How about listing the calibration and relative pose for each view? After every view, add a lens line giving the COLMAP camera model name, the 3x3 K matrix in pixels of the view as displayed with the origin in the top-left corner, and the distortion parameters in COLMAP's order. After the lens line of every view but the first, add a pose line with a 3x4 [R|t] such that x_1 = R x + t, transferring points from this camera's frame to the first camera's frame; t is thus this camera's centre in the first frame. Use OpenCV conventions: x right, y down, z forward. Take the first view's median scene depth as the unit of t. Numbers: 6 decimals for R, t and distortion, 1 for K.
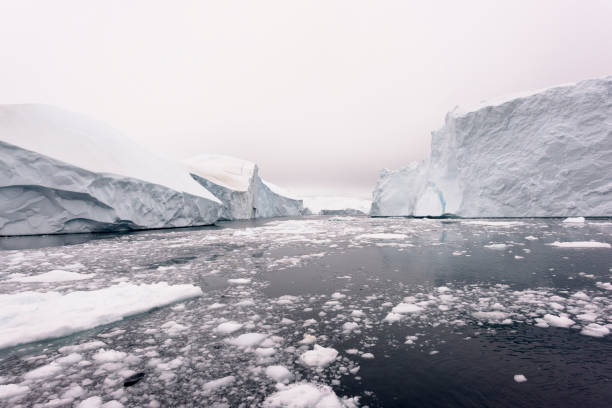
lens RADIAL K [[344.4, 0, 308.2], [0, 344.4, 202.6], [0, 0, 1]] dist [0.012604, -0.002543]
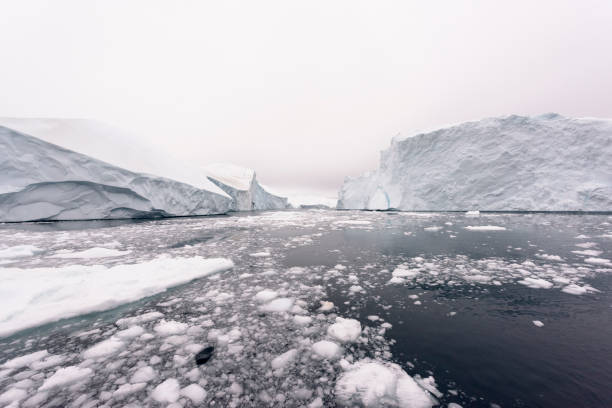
lens RADIAL K [[241.0, 0, 307.5], [0, 241.0, 204.0], [0, 0, 1]] dist [0.010706, -0.000664]
pose [[0.997116, 0.013328, 0.074712, -0.026544], [-0.014526, 0.999774, 0.015505, 0.006118], [-0.074488, -0.016545, 0.997085, 0.029181]]
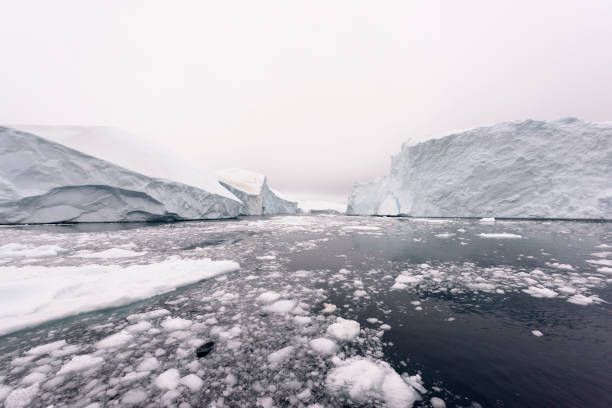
lens RADIAL K [[241.0, 0, 307.5], [0, 241.0, 204.0], [0, 0, 1]] dist [0.010706, -0.000664]
pose [[0.999227, 0.023047, 0.031851, -0.022098], [-0.022935, 0.999729, -0.003887, 0.005857], [-0.031932, 0.003154, 0.999485, 0.024363]]
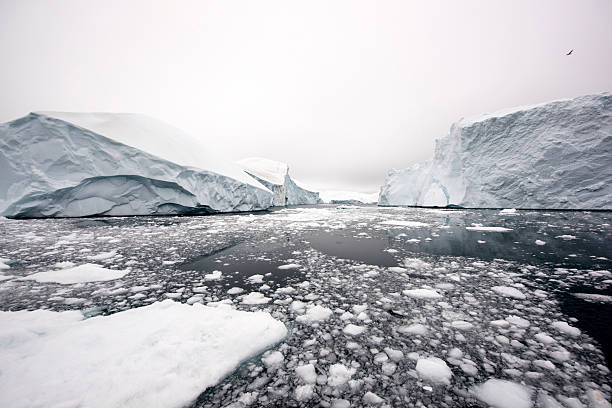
lens RADIAL K [[247.4, 0, 306.9], [0, 247.4, 204.2], [0, 0, 1]] dist [-0.015580, -0.000401]
pose [[0.999163, 0.018585, -0.036427, -0.111314], [-0.017184, 0.999115, 0.038397, 0.006026], [0.037108, -0.037739, 0.998598, 0.113998]]
